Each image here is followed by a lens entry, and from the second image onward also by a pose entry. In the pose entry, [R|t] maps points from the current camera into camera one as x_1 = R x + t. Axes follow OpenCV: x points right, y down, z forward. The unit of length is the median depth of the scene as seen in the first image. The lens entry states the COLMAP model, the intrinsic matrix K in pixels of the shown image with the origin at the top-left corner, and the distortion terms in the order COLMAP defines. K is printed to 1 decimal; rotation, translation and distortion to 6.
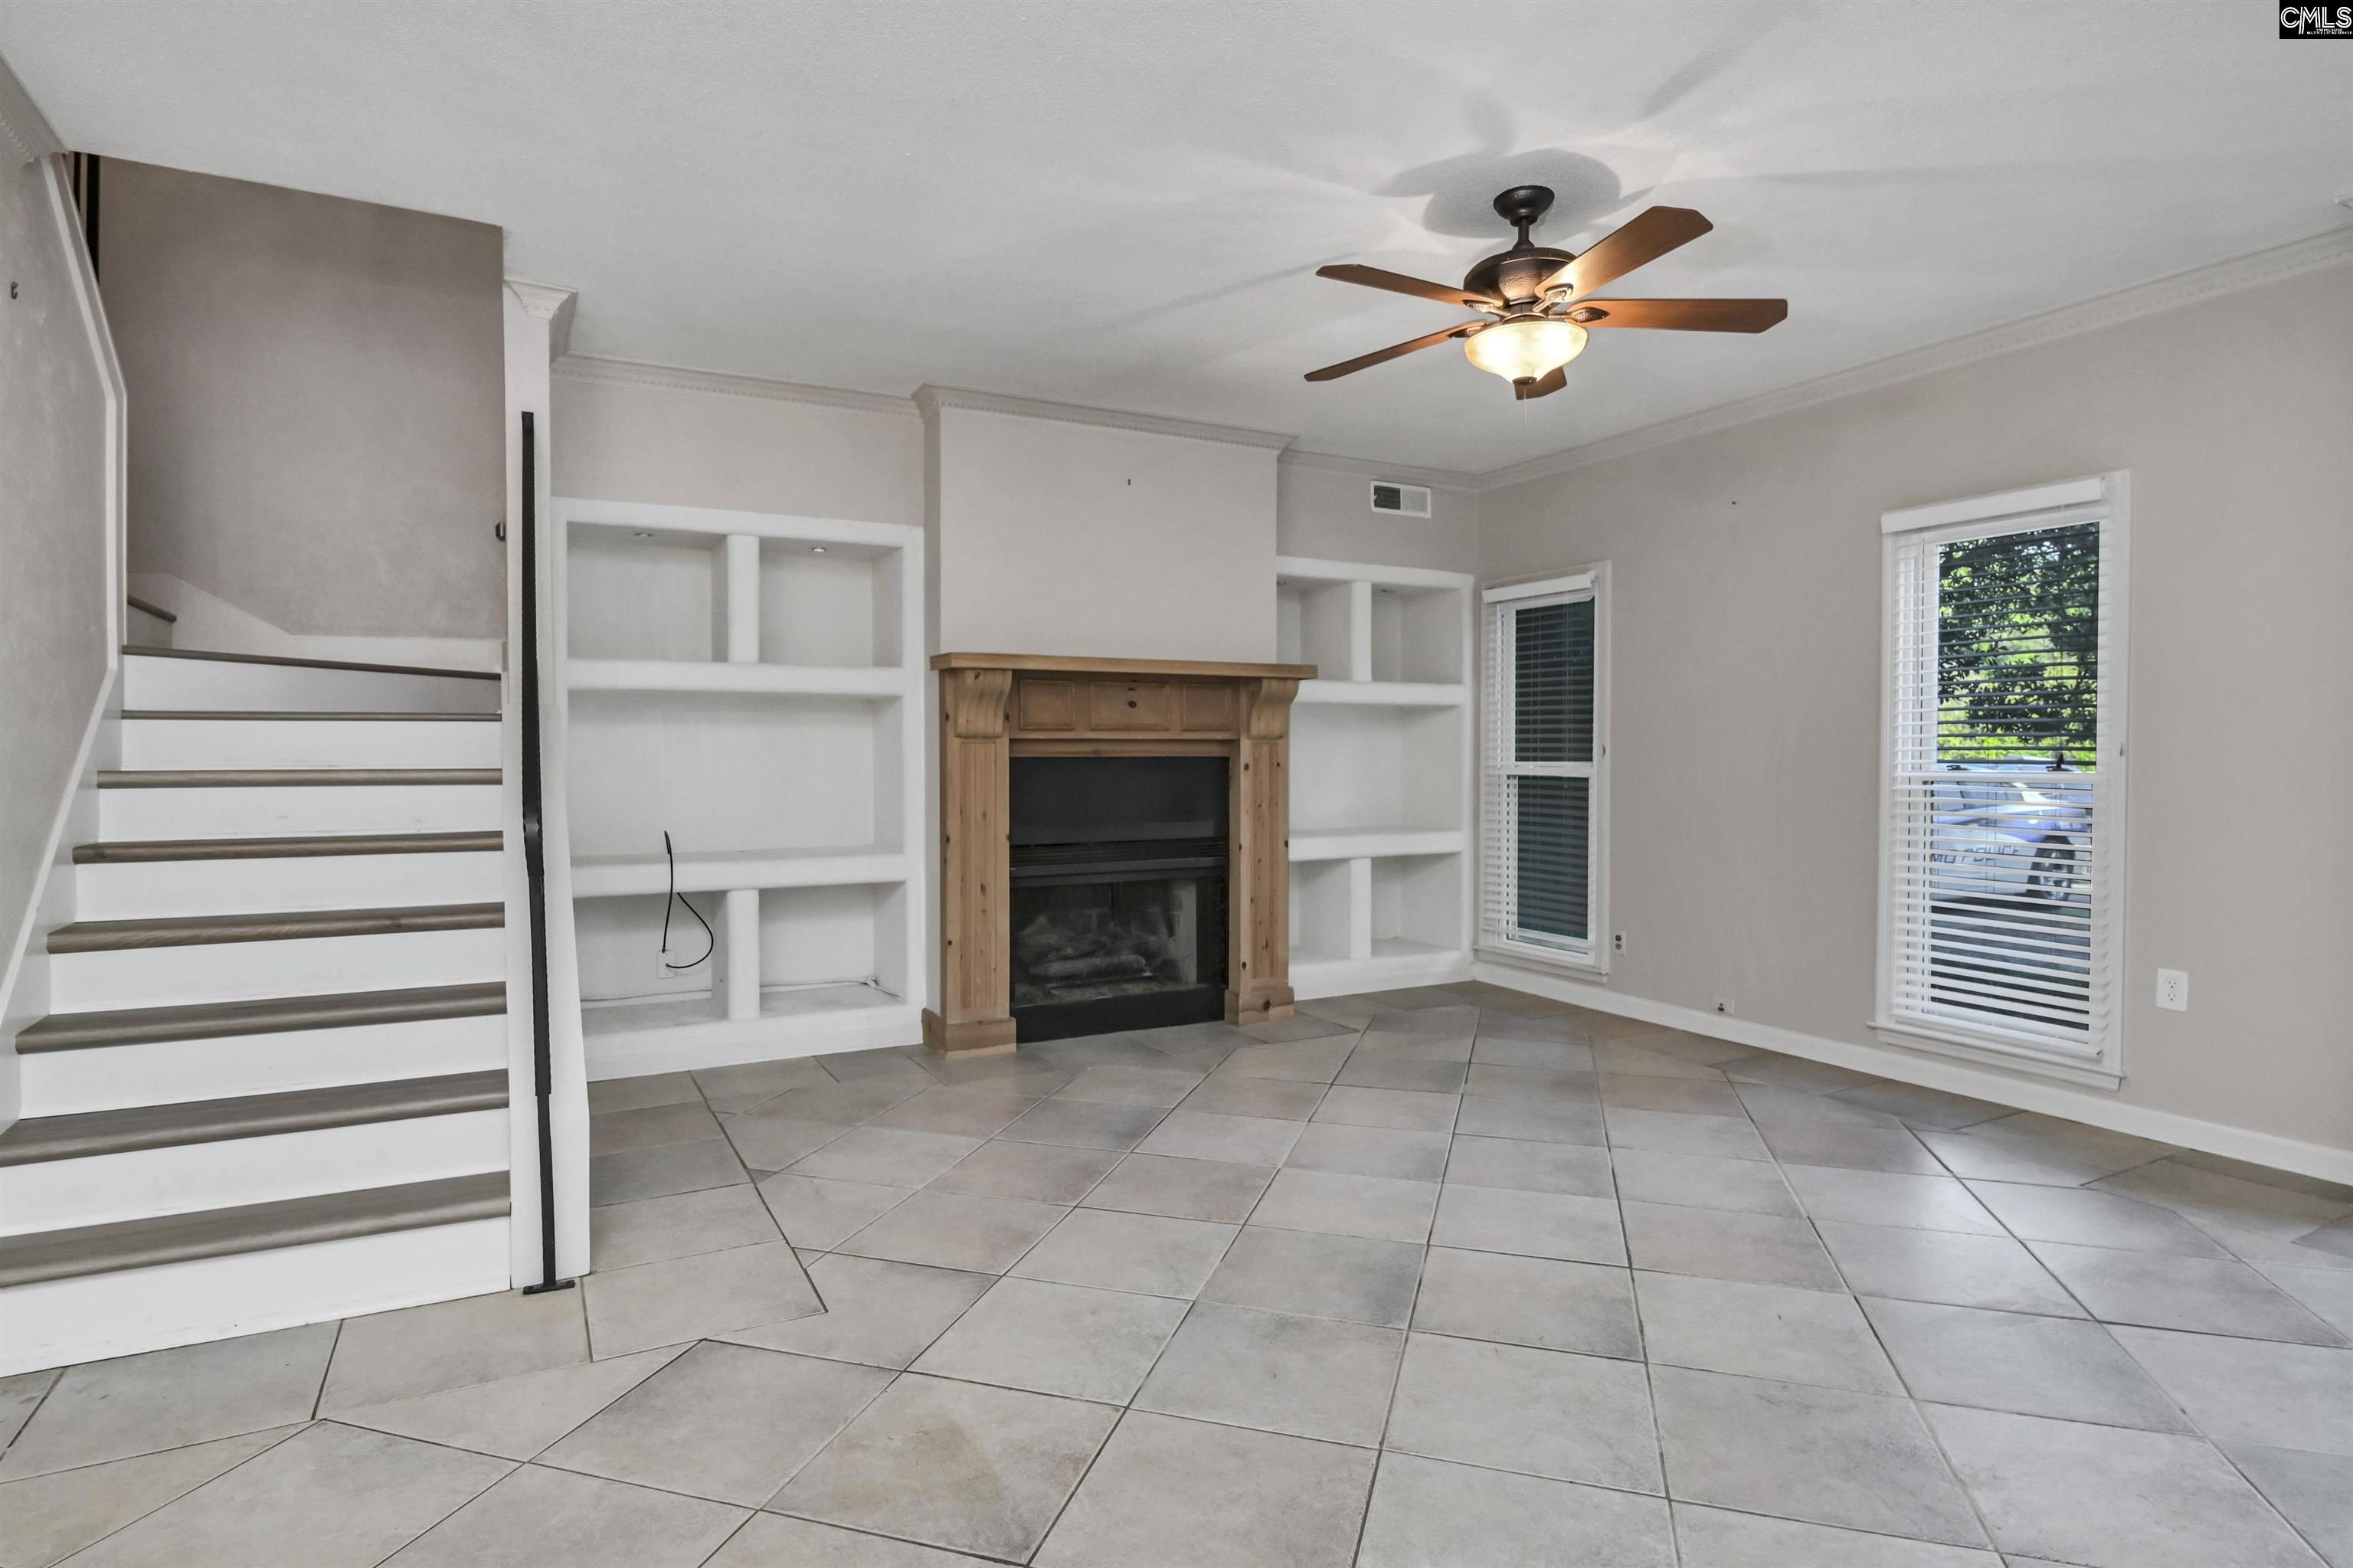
lens RADIAL K [[1216.0, 0, 1137.7], [0, 1216.0, 762.3], [0, 0, 1]] dist [0.003935, -0.007524]
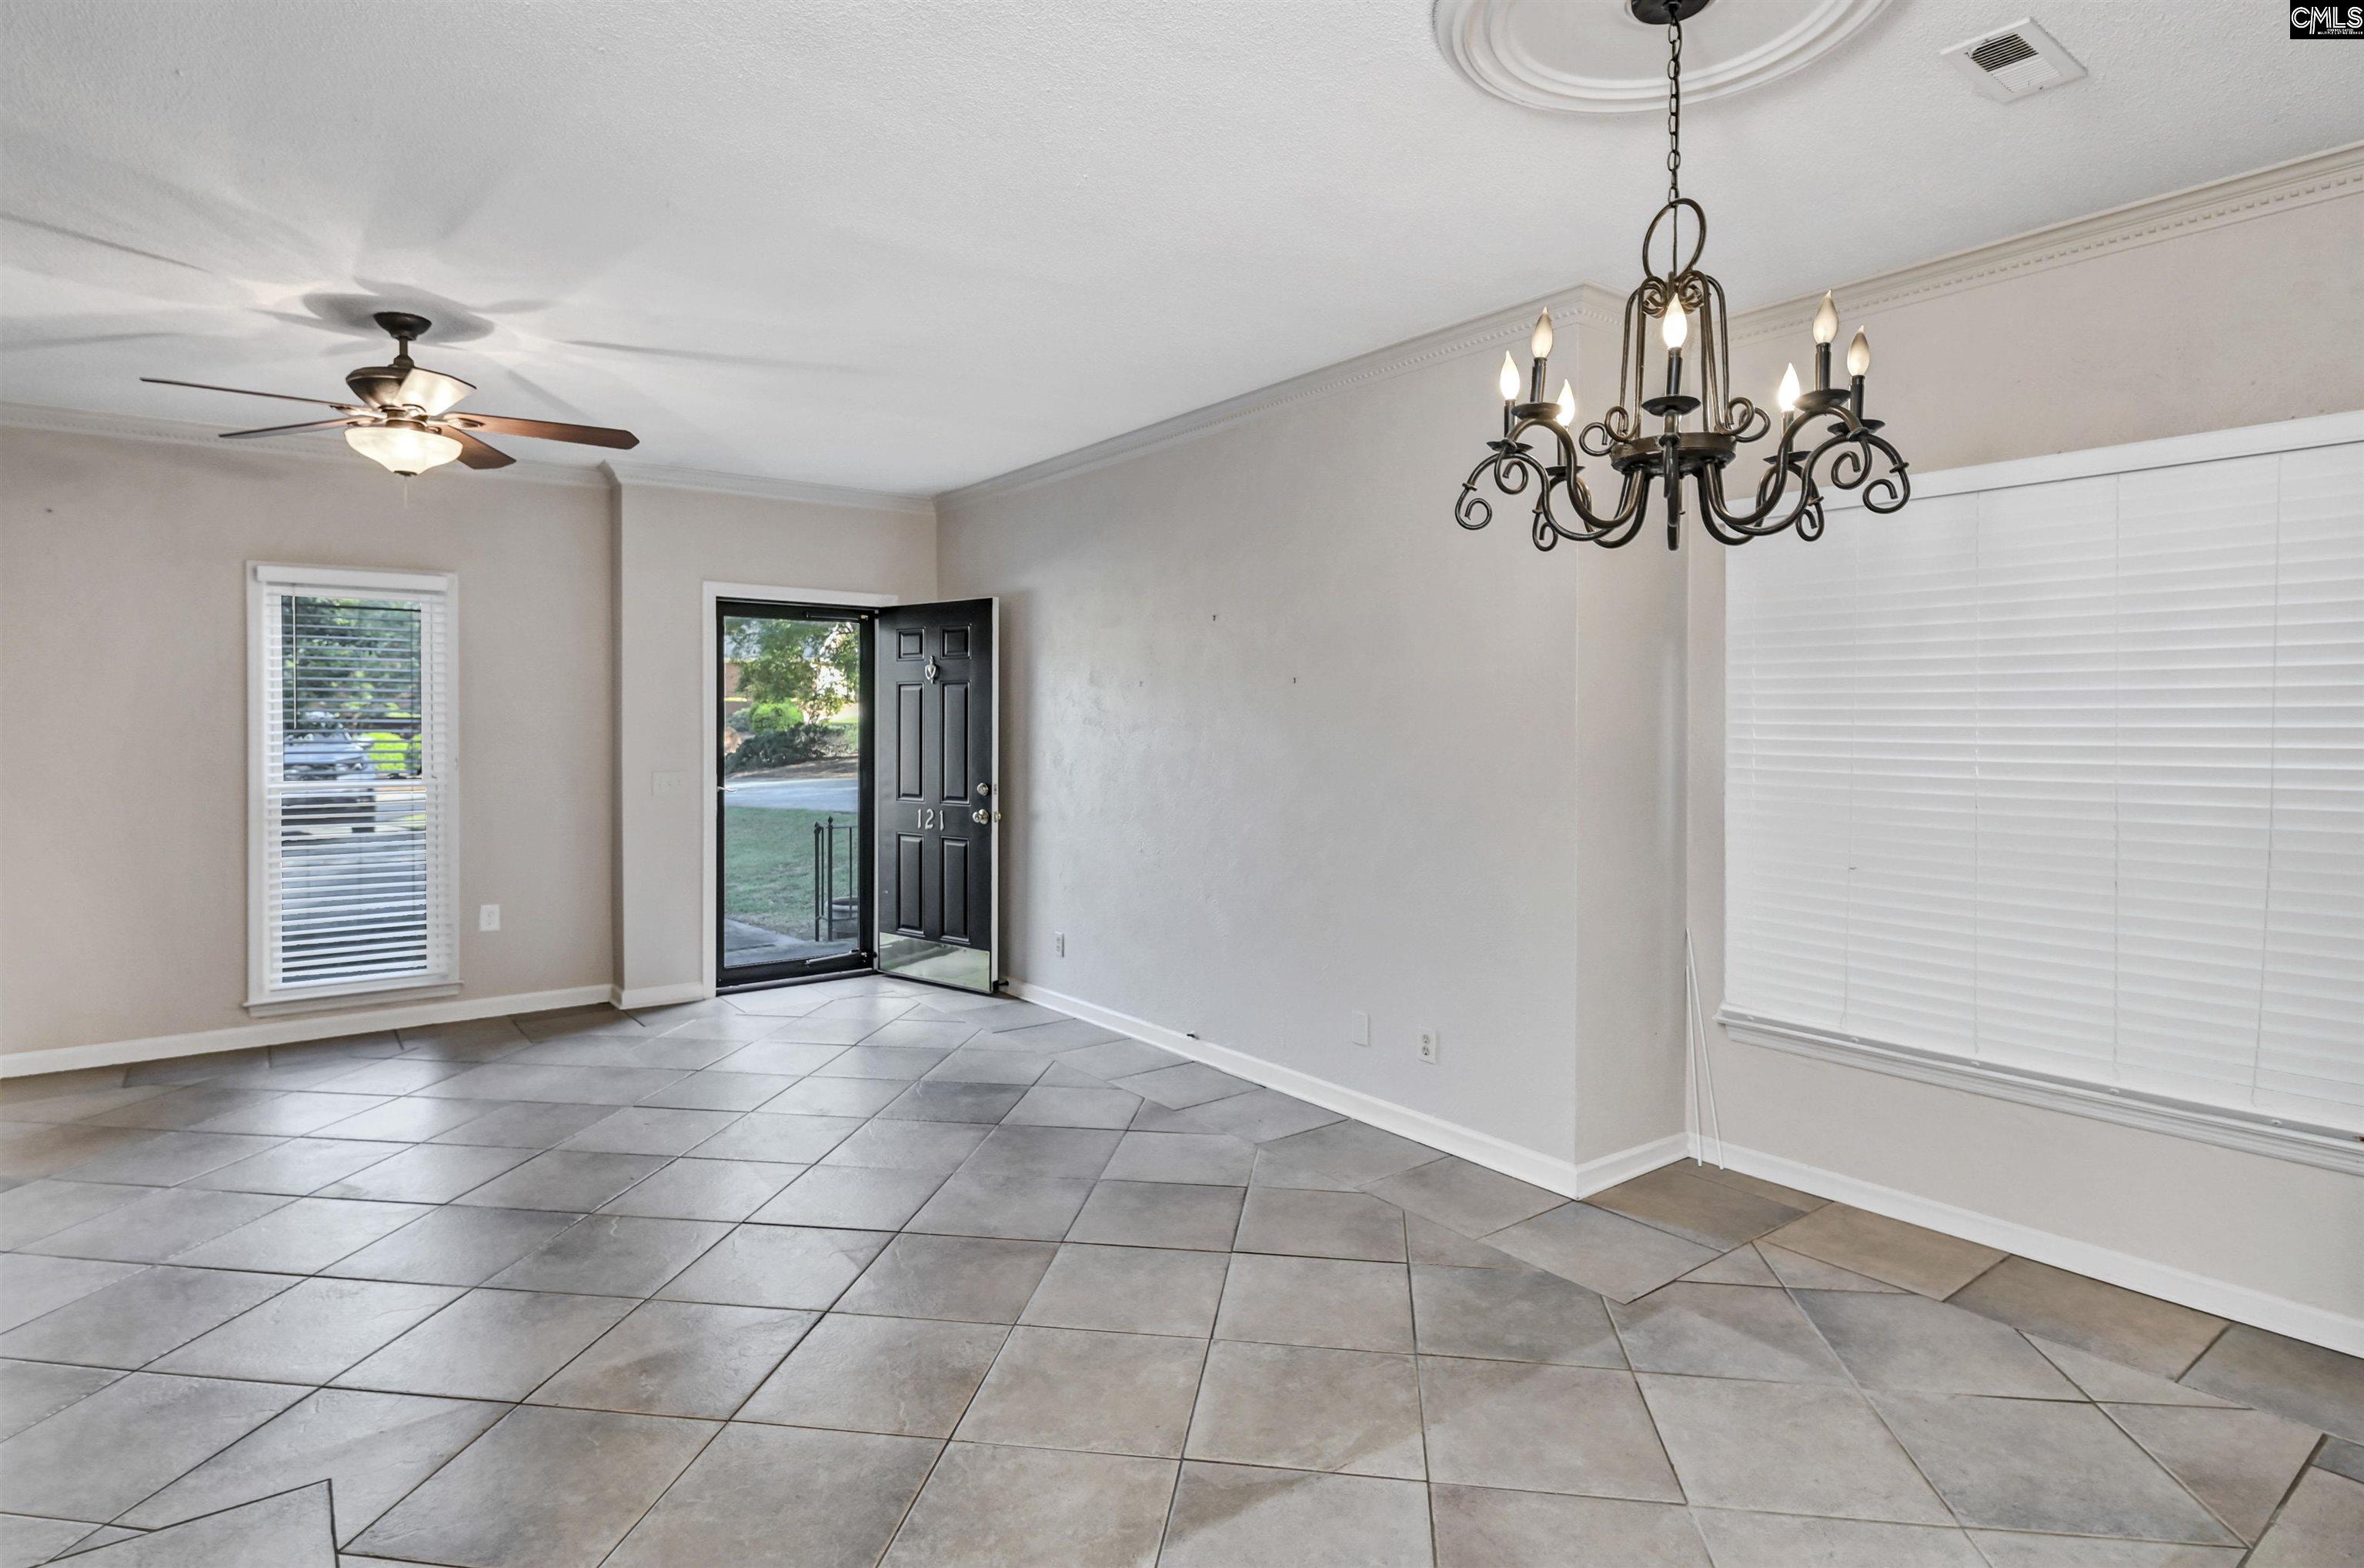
lens RADIAL K [[1221.6, 0, 1204.9], [0, 1221.6, 729.9], [0, 0, 1]] dist [0.003935, -0.007524]
pose [[-0.180728, -0.003294, 0.983528, -0.728485], [0.007414, 0.999961, 0.004711, -0.045299], [-0.983505, 0.008143, -0.180697, 0.326766]]
